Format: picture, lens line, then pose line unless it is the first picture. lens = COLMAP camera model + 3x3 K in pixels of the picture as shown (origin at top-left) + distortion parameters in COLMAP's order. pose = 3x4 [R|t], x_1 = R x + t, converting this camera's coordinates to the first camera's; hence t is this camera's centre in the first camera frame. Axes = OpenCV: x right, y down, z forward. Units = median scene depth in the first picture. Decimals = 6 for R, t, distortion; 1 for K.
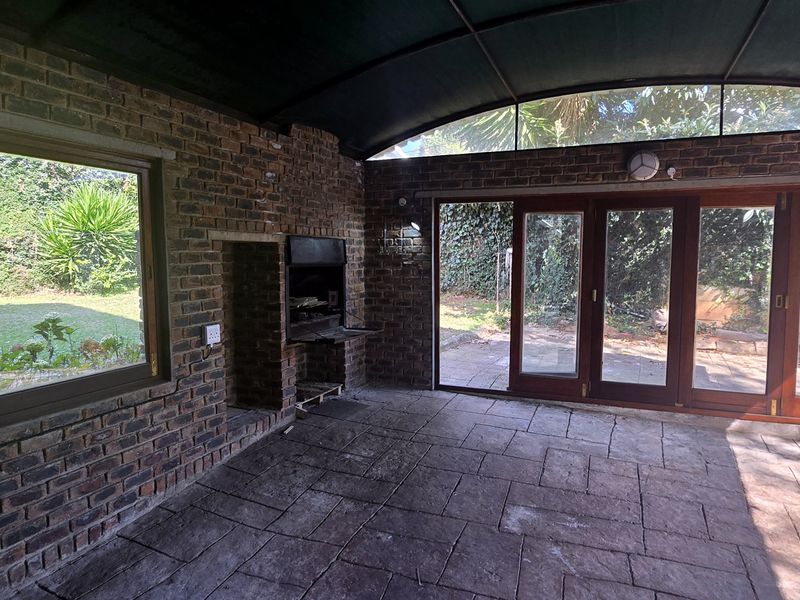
lens RADIAL K [[530.6, 0, 413.3], [0, 530.6, 295.0], [0, 0, 1]] dist [-0.000454, -0.005979]
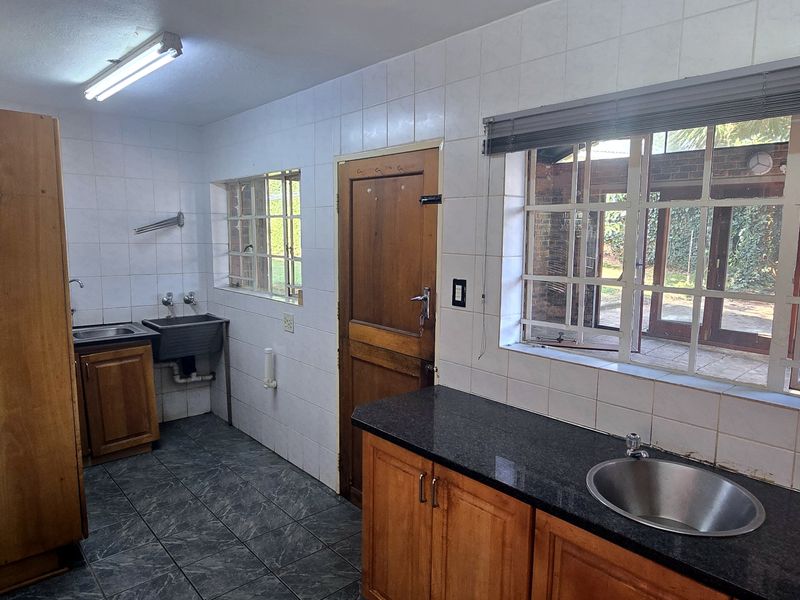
lens RADIAL K [[530.6, 0, 404.4], [0, 530.6, 298.3], [0, 0, 1]] dist [-0.000454, -0.005979]
pose [[0.887478, 0.068711, -0.455700, 0.245305], [-0.044842, 0.997006, 0.063000, 0.037518], [0.458664, -0.035477, 0.887901, -0.504356]]
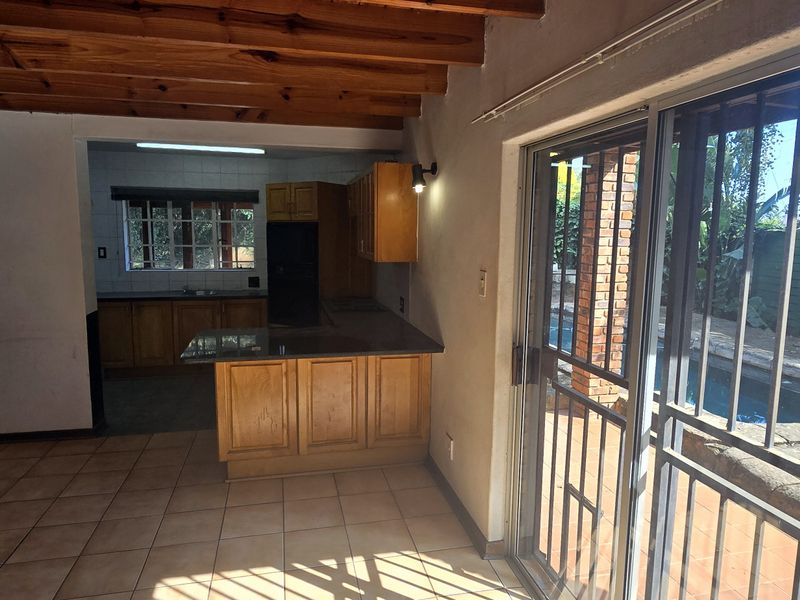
lens RADIAL K [[530.6, 0, 399.8], [0, 530.6, 301.2], [0, 0, 1]] dist [-0.000454, -0.005979]
pose [[0.823342, -0.061776, 0.564174, -0.881046], [0.030901, 0.997463, 0.064124, 0.321582], [-0.566704, -0.035363, 0.823162, -3.929569]]
